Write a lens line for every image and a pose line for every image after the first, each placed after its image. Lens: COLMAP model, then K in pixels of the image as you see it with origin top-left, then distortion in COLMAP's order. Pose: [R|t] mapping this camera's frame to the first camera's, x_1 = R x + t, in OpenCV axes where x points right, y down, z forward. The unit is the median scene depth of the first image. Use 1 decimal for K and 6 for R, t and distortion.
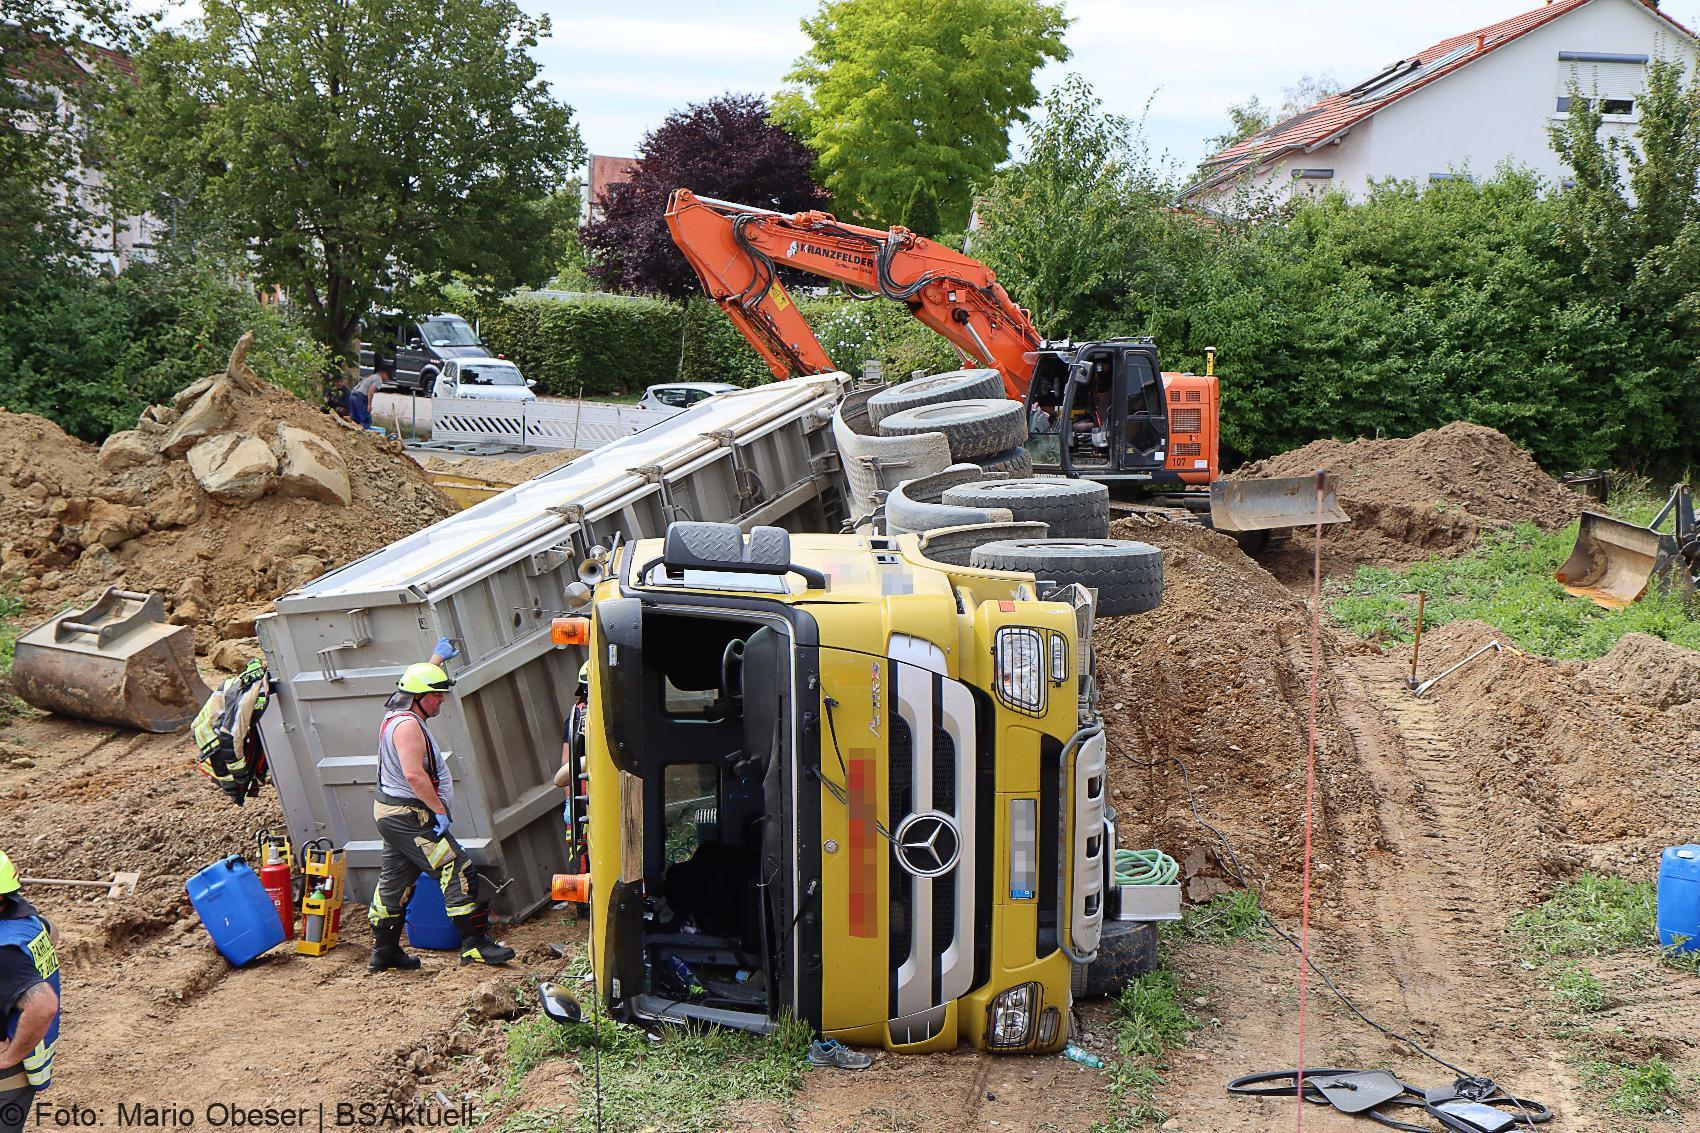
lens RADIAL K [[2318.3, 0, 871.5], [0, 2318.3, 561.9], [0, 0, 1]] dist [0.102138, 0.167150]
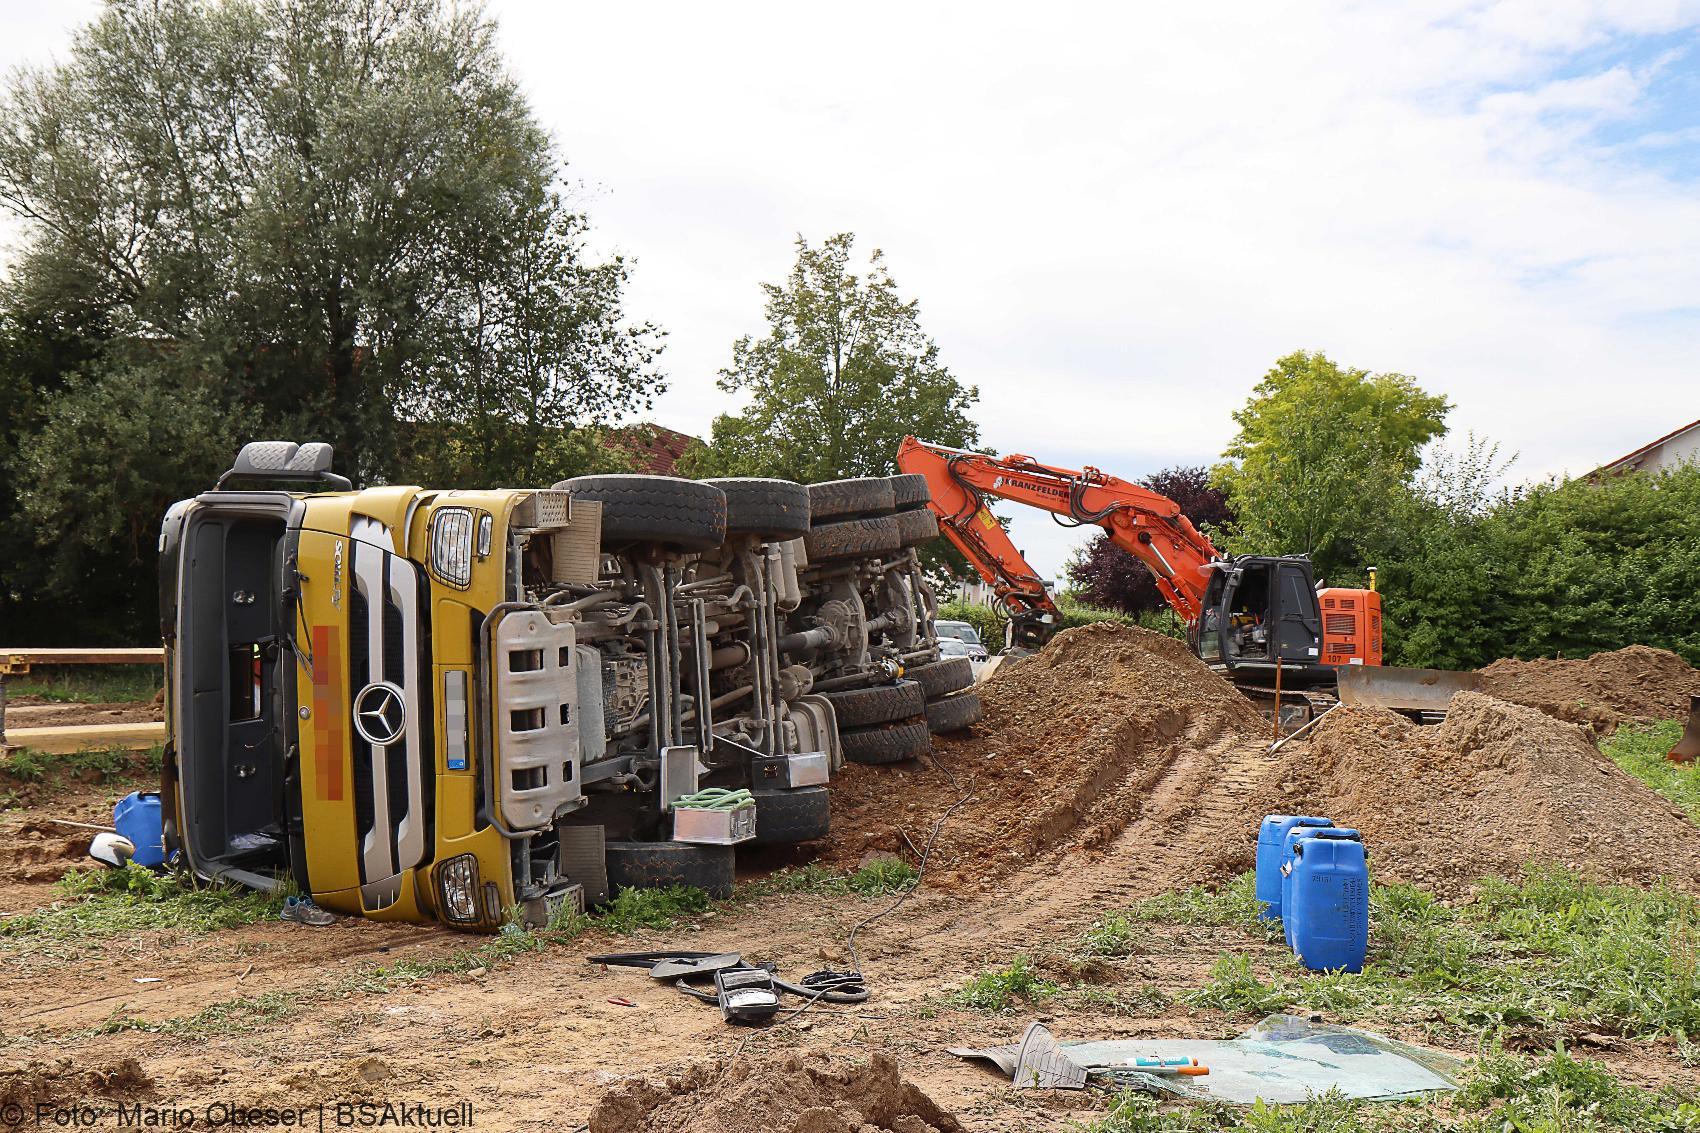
lens RADIAL K [[1624.7, 0, 850.0], [0, 1624.7, 566.5], [0, 0, 1]] dist [-0.037005, 0.178623]
pose [[0.935300, -0.013323, -0.353604, 0.292609], [-0.052605, 0.982951, -0.176180, 0.104099], [0.349923, 0.183382, 0.918654, 0.222526]]
